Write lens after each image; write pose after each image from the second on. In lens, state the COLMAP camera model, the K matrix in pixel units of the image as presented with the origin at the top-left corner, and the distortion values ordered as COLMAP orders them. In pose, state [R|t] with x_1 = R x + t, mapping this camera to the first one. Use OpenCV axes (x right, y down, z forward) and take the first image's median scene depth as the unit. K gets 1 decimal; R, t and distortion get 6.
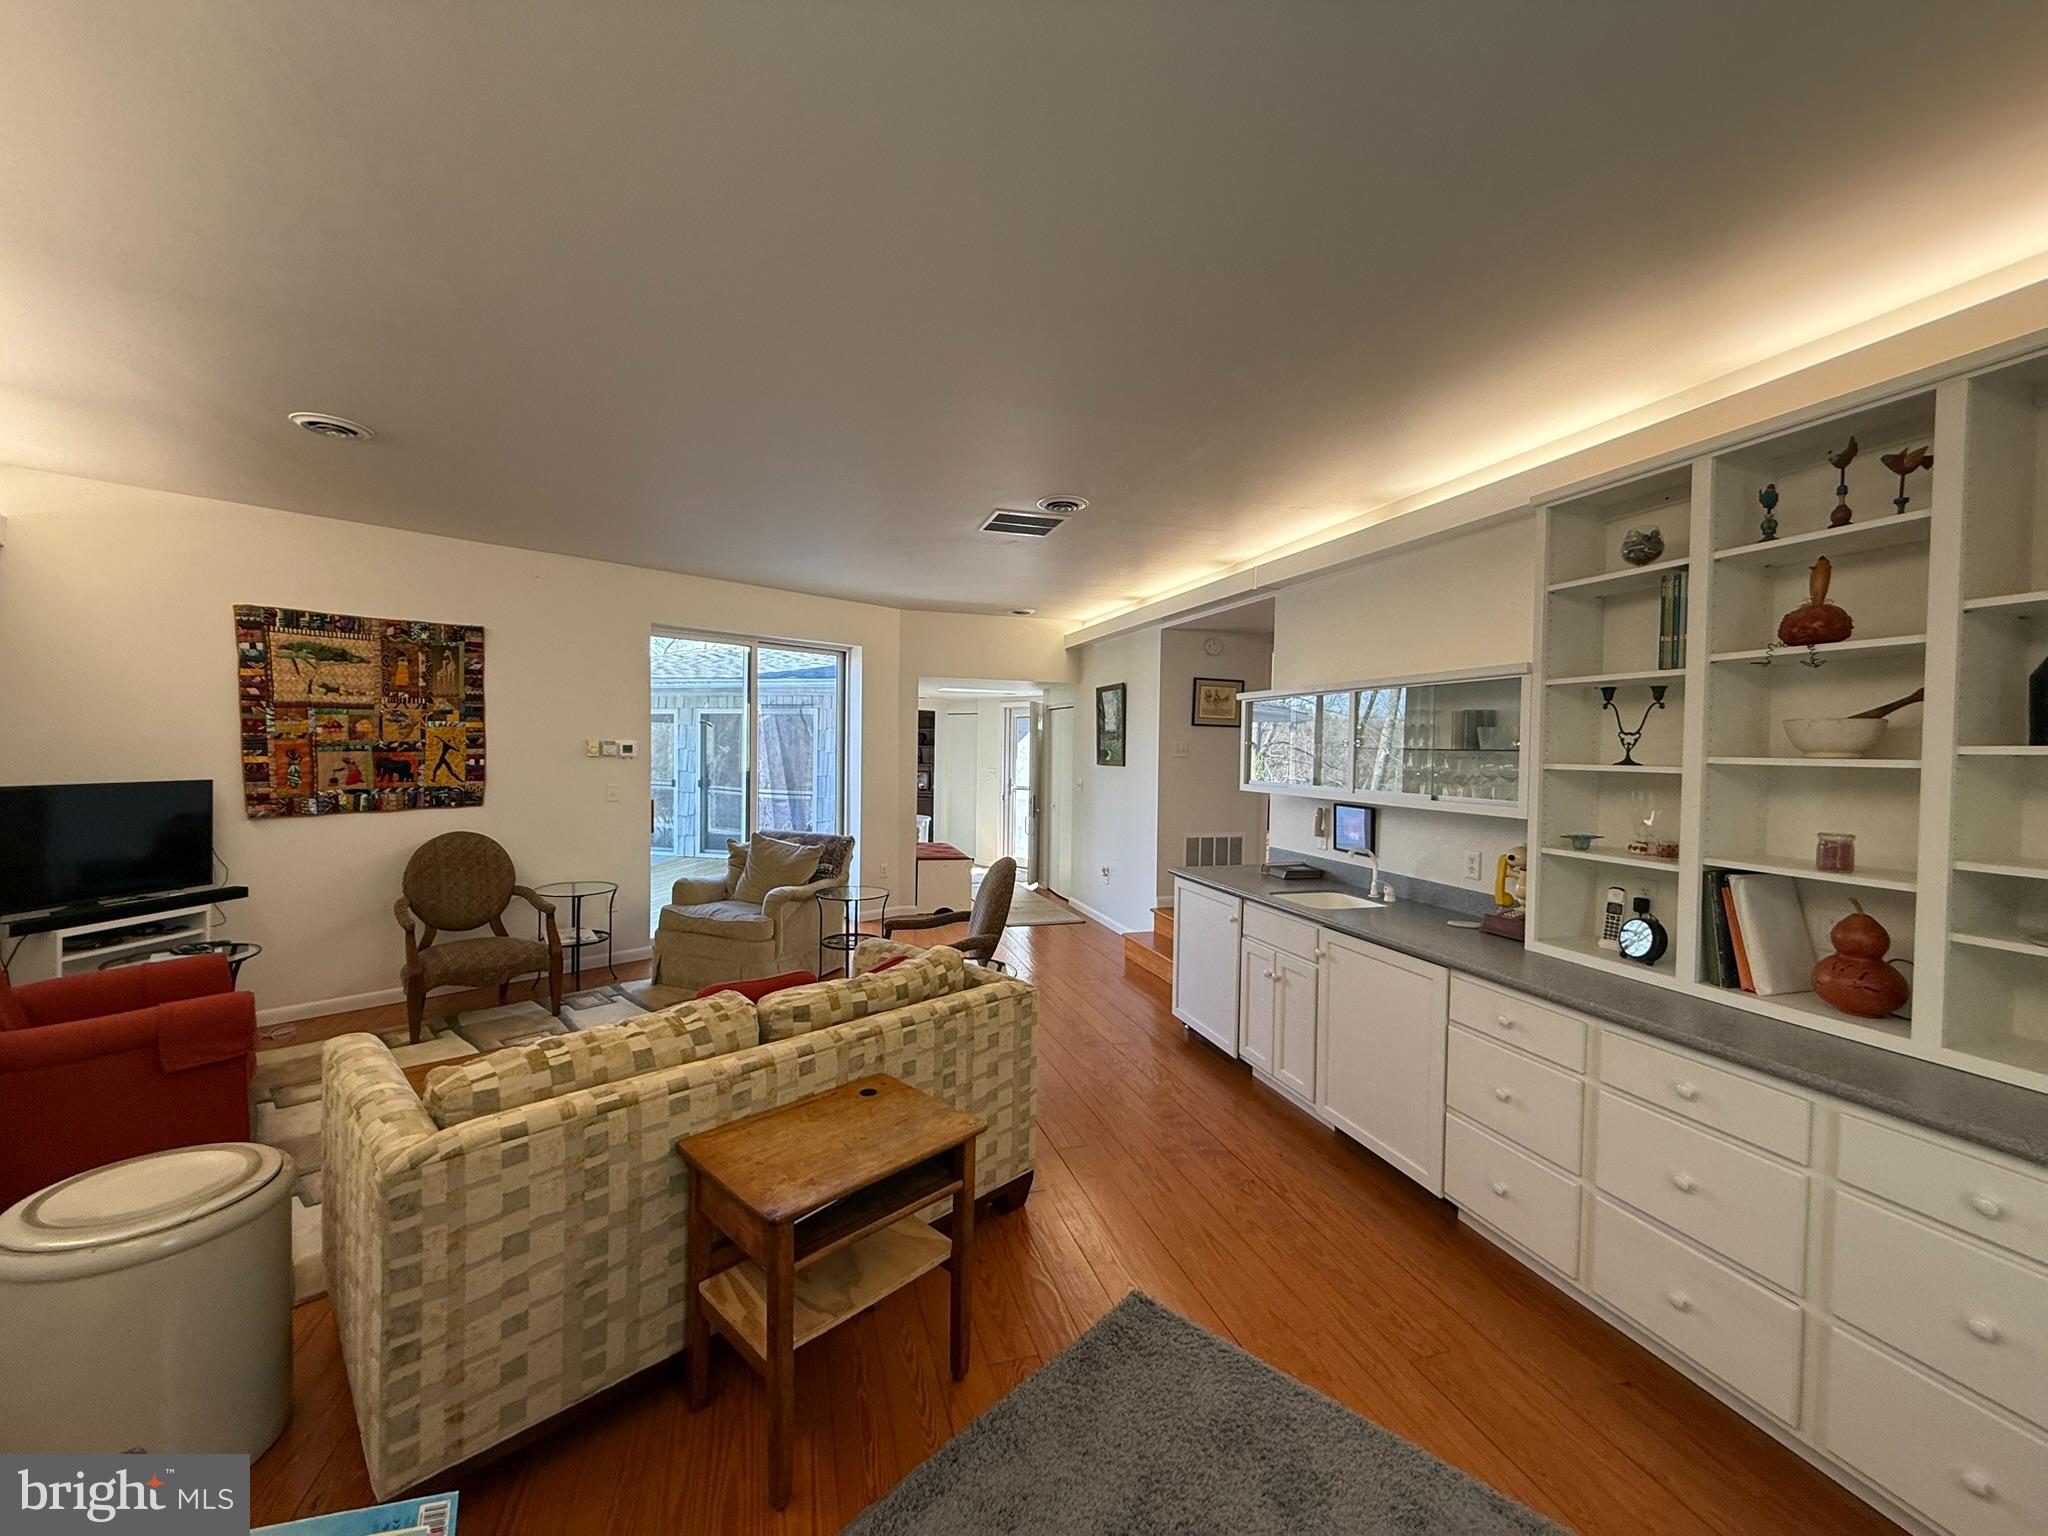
lens RADIAL K [[816.8, 0, 1028.1], [0, 816.8, 767.5], [0, 0, 1]] dist [-0.002515, 0.000859]
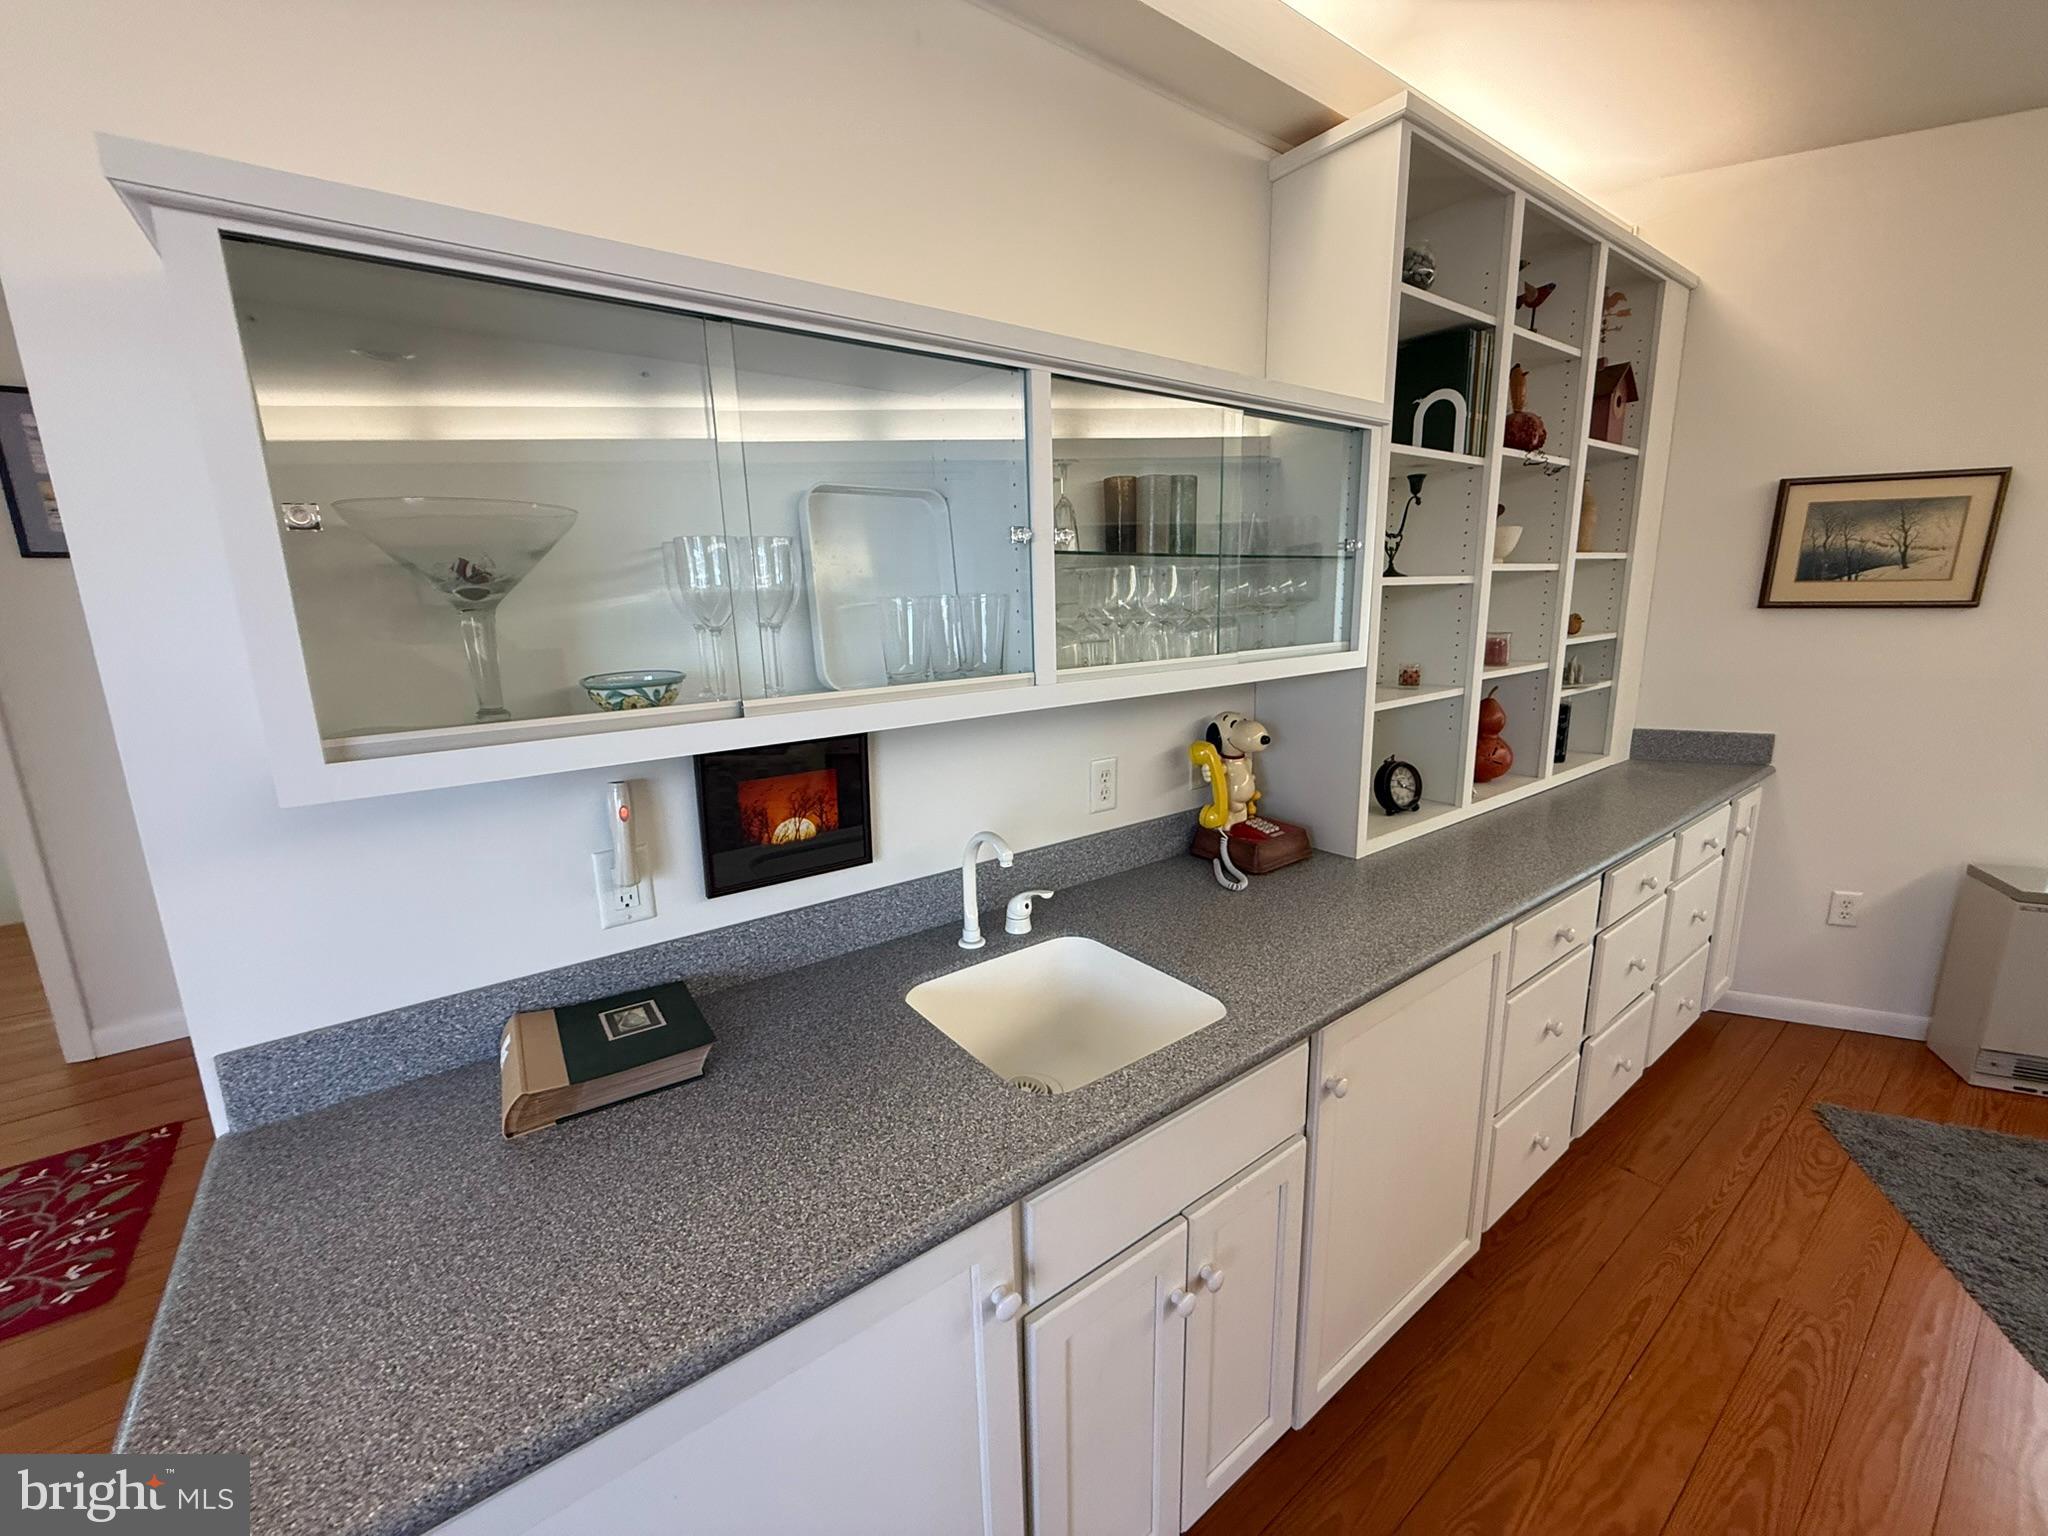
lens RADIAL K [[816.8, 0, 1015.3], [0, 816.8, 760.1], [0, 0, 1]] dist [-0.002515, 0.000859]
pose [[-0.347023, -0.185079, 0.919413, 0.109267], [0.045472, 0.975861, 0.213605, -0.014832], [-0.936753, 0.115933, -0.330231, 1.615692]]
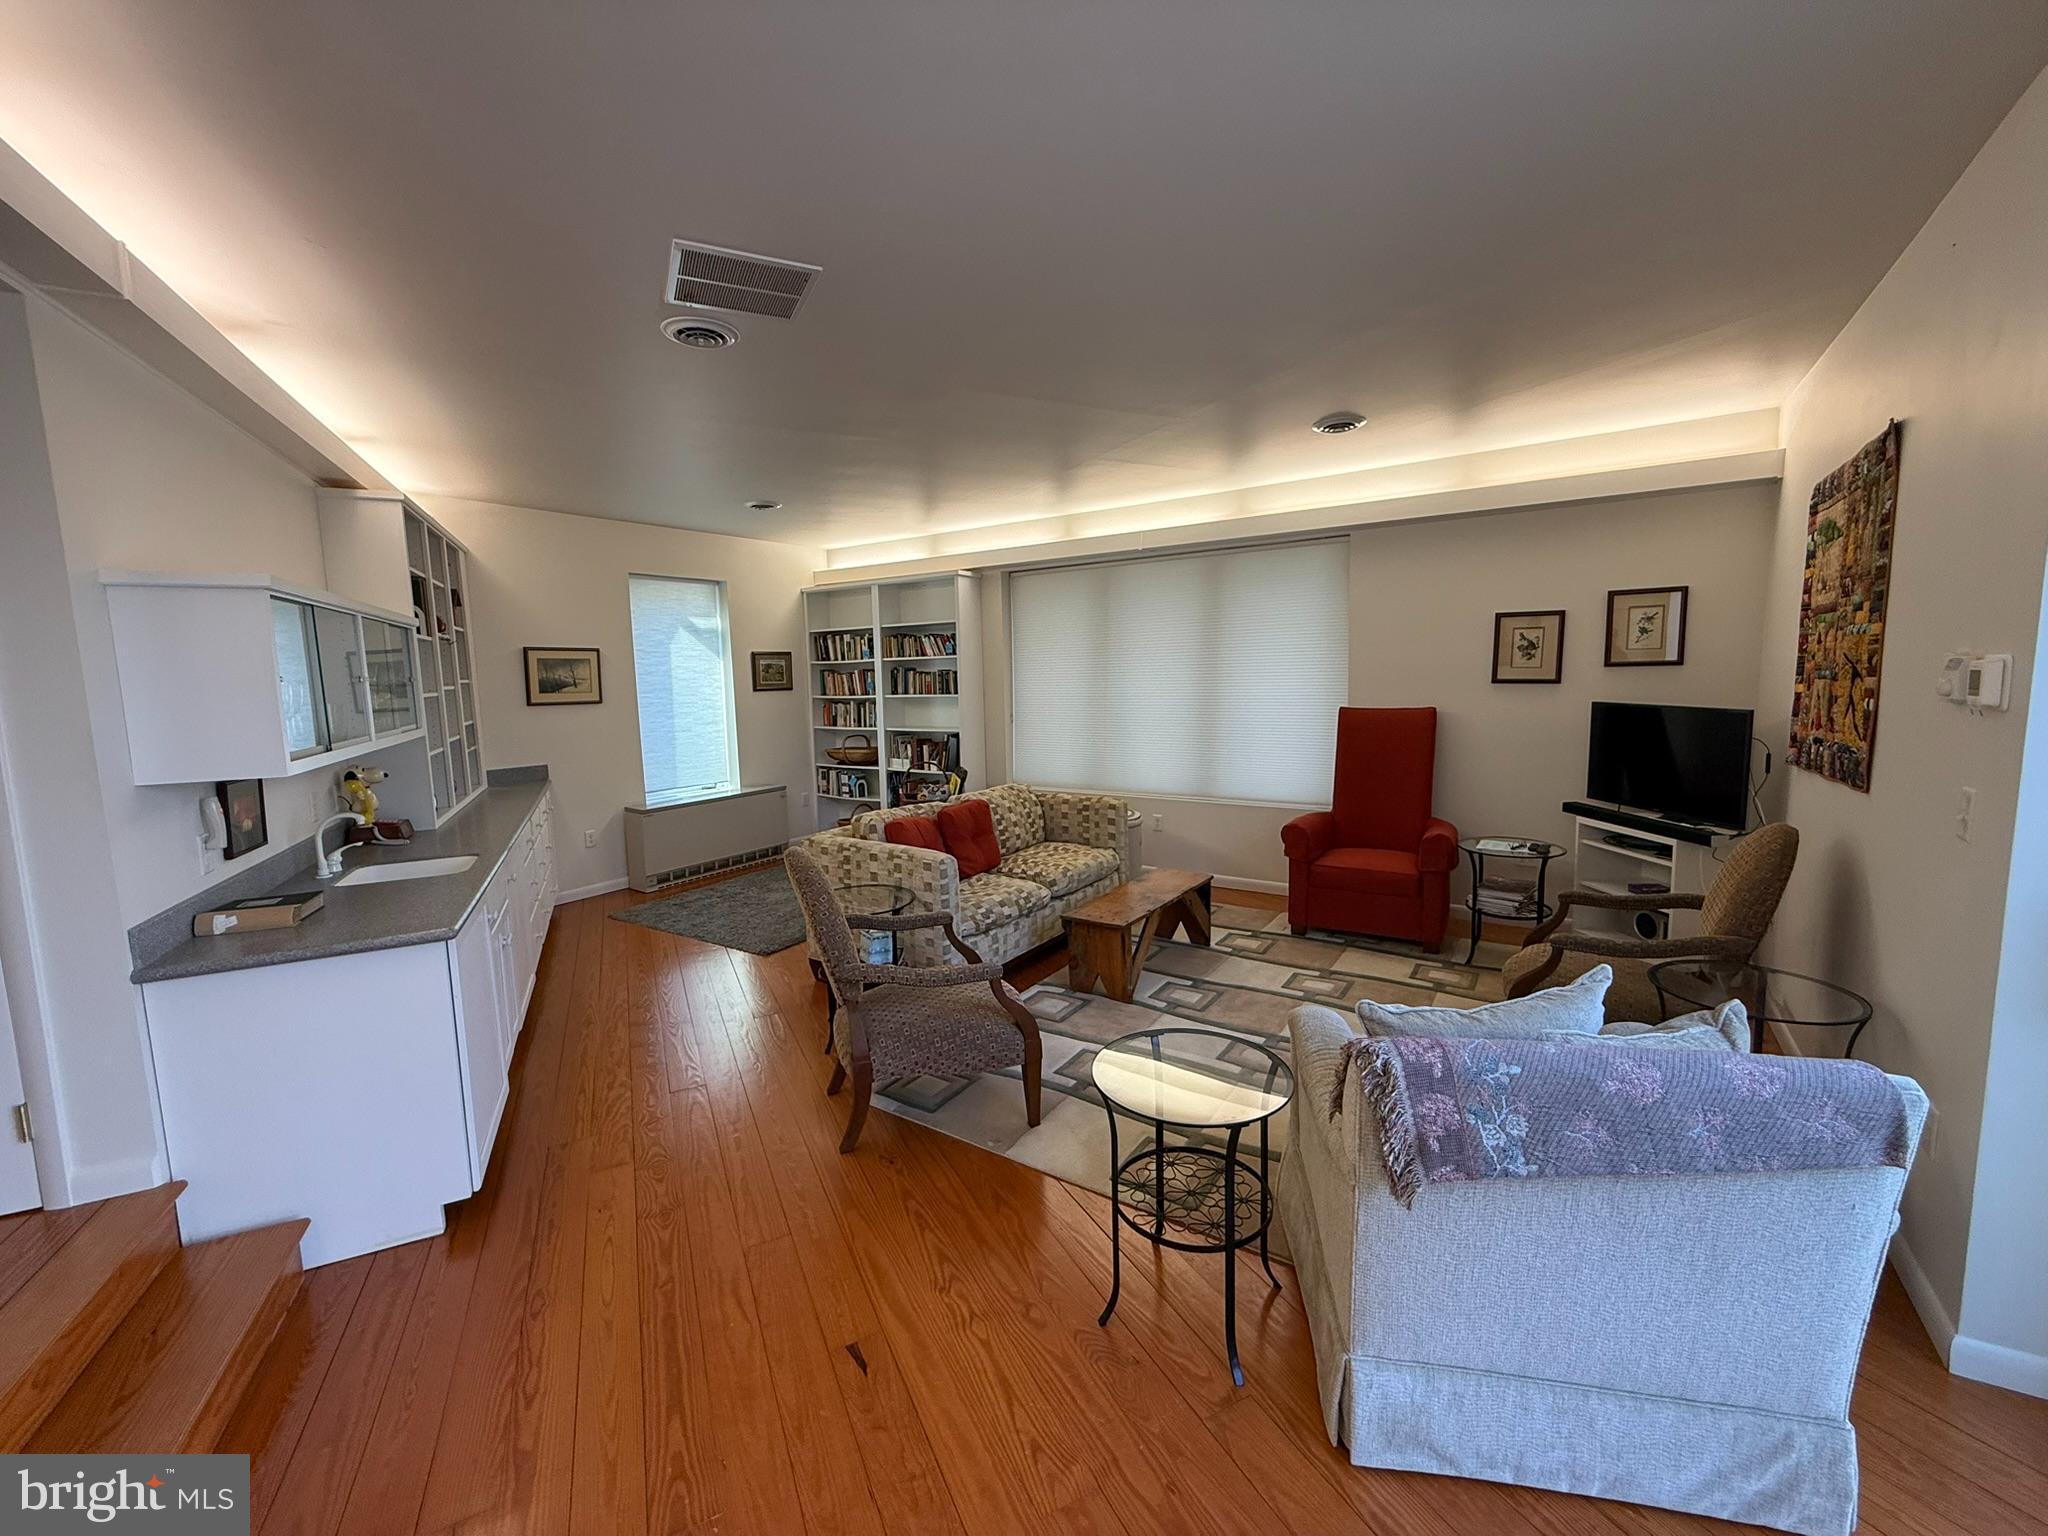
lens RADIAL K [[816.8, 0, 1015.7], [0, 816.8, 764.4], [0, 0, 1]] dist [-0.002515, 0.000859]
pose [[-0.985787, 0.037300, -0.163809, -0.146075], [0.014566, 0.990346, 0.137850, -0.065999], [0.167370, 0.133505, -0.976813, 2.720257]]
